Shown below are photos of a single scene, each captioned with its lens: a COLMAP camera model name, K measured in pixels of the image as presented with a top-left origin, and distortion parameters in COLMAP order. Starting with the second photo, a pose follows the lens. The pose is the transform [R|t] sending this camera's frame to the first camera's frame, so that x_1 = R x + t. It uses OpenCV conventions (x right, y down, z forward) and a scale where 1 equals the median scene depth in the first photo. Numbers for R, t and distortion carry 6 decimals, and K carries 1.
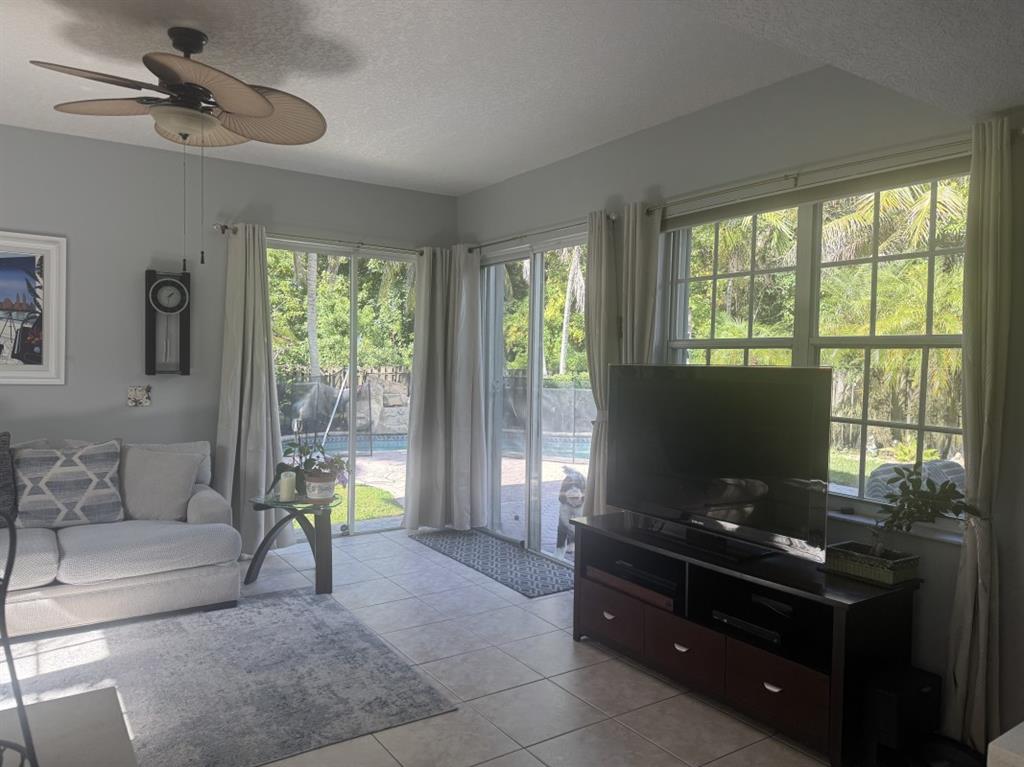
lens RADIAL K [[730.6, 0, 512.0], [0, 730.6, 383.5], [0, 0, 1]] dist [0.058422, -0.001648]
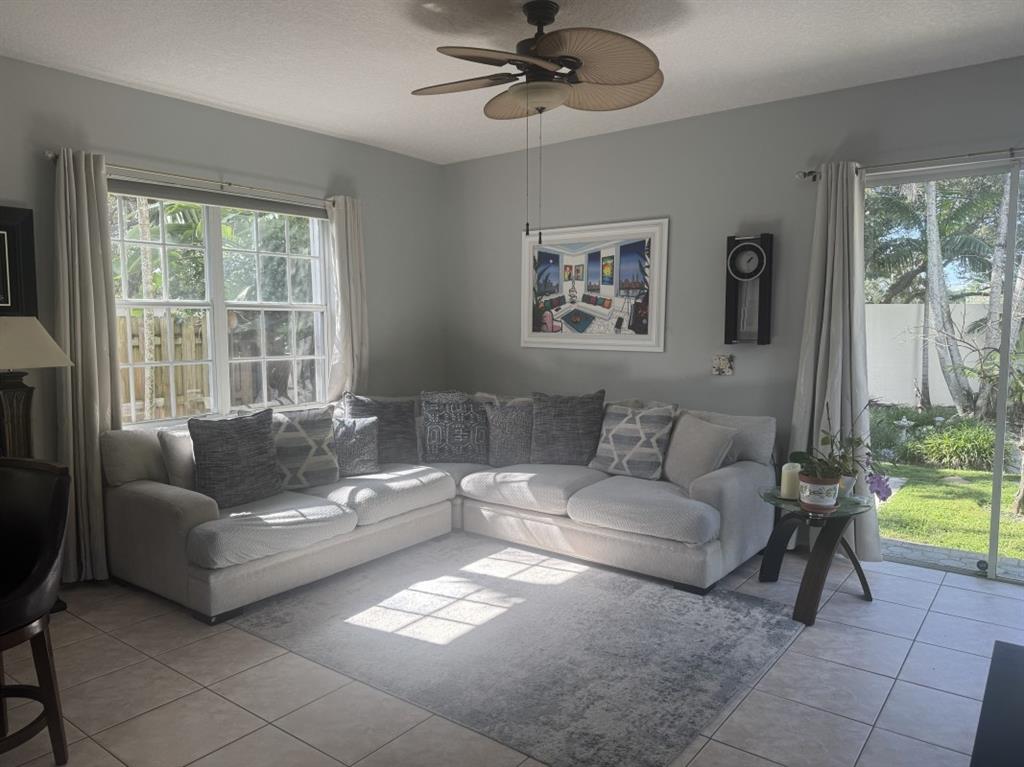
lens RADIAL K [[730.6, 0, 512.0], [0, 730.6, 383.5], [0, 0, 1]] dist [0.058422, -0.001648]
pose [[0.318705, 0.058418, -0.946052, 0.398679], [-0.024265, 0.998275, 0.053469, -0.005016], [0.947543, 0.005915, 0.319572, 0.472023]]
